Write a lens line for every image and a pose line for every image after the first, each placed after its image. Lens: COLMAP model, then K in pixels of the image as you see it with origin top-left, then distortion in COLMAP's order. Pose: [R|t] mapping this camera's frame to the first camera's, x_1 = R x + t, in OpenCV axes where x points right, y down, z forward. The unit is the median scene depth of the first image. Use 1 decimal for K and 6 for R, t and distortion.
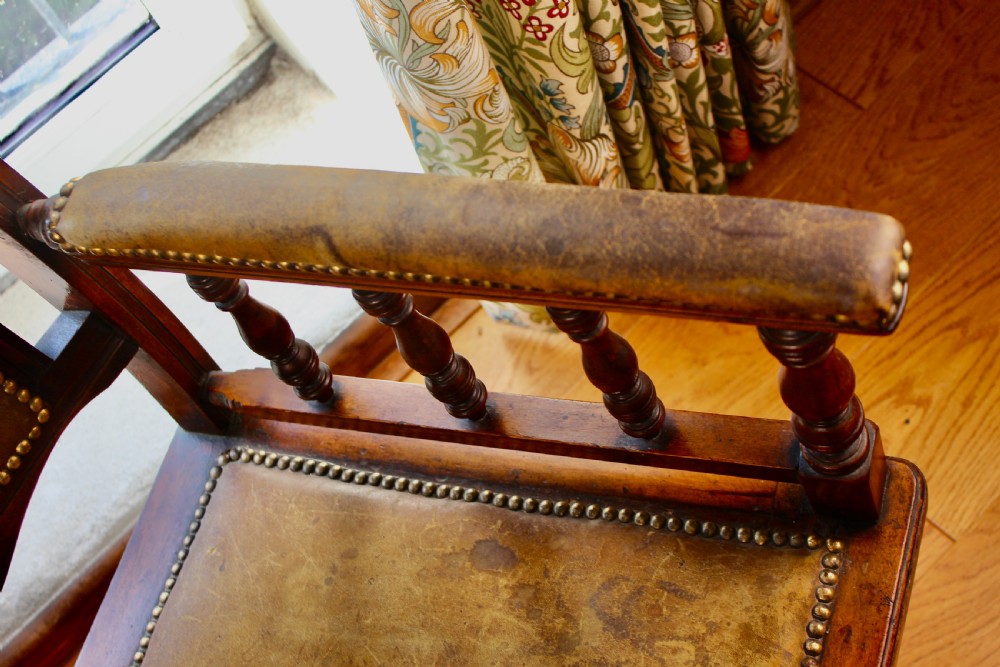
lens RADIAL K [[1374.7, 0, 499.5], [0, 1374.7, 348.8], [0, 0, 1]] dist [-0.046981, -0.026832]
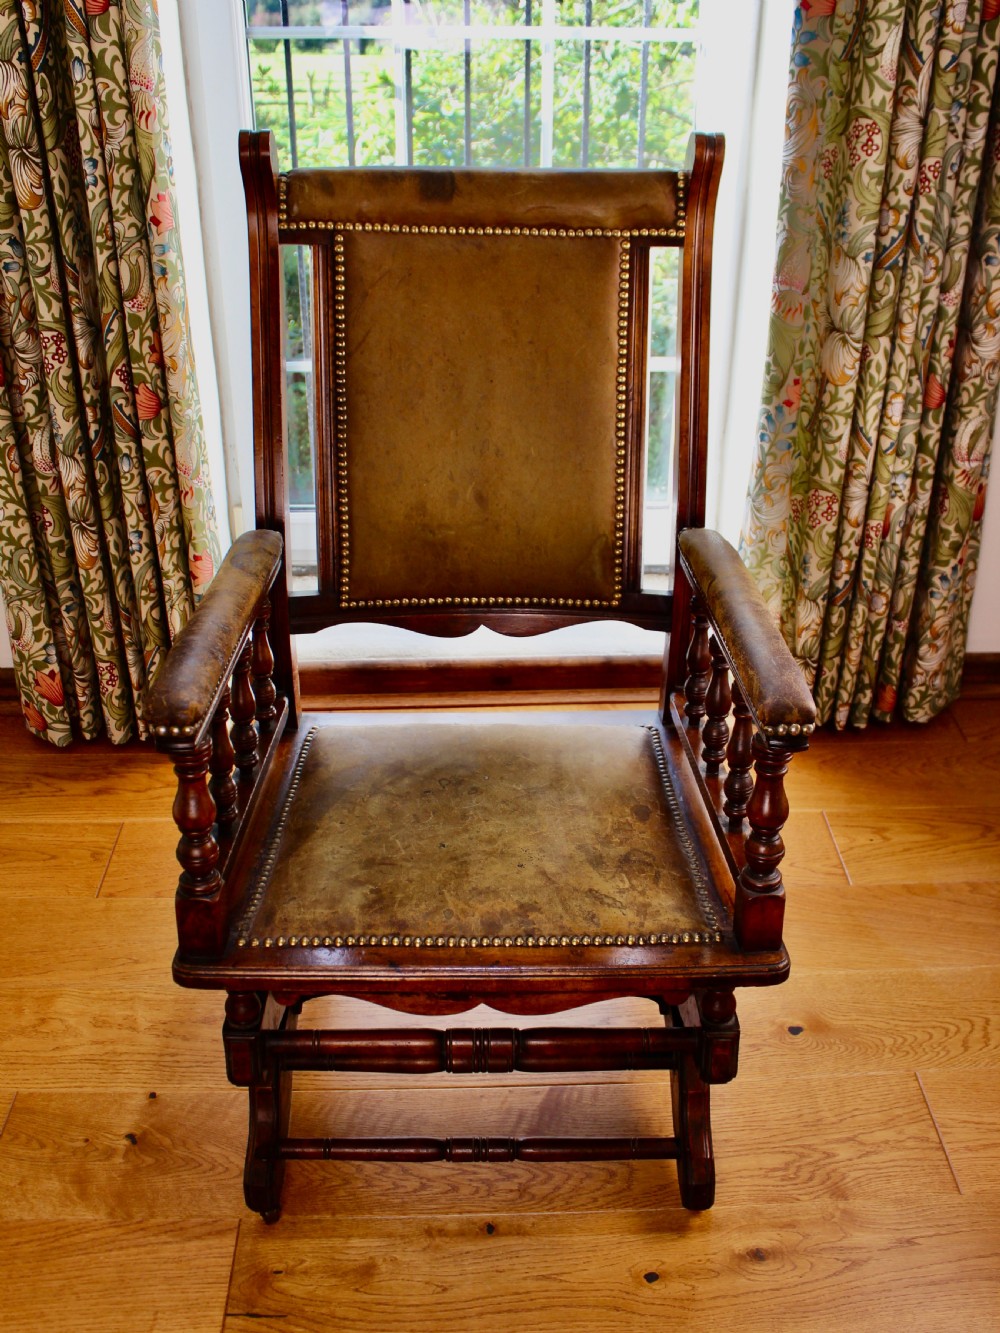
lens RADIAL K [[1302.7, 0, 520.3], [0, 1302.7, 666.8], [0, 0, 1]] dist [-0.166662, 0.179926]
pose [[0.744103, 0.536391, -0.398241, 0.564368], [-0.654273, 0.705608, -0.272109, 0.713594], [0.135046, 0.463035, 0.875991, -0.651018]]
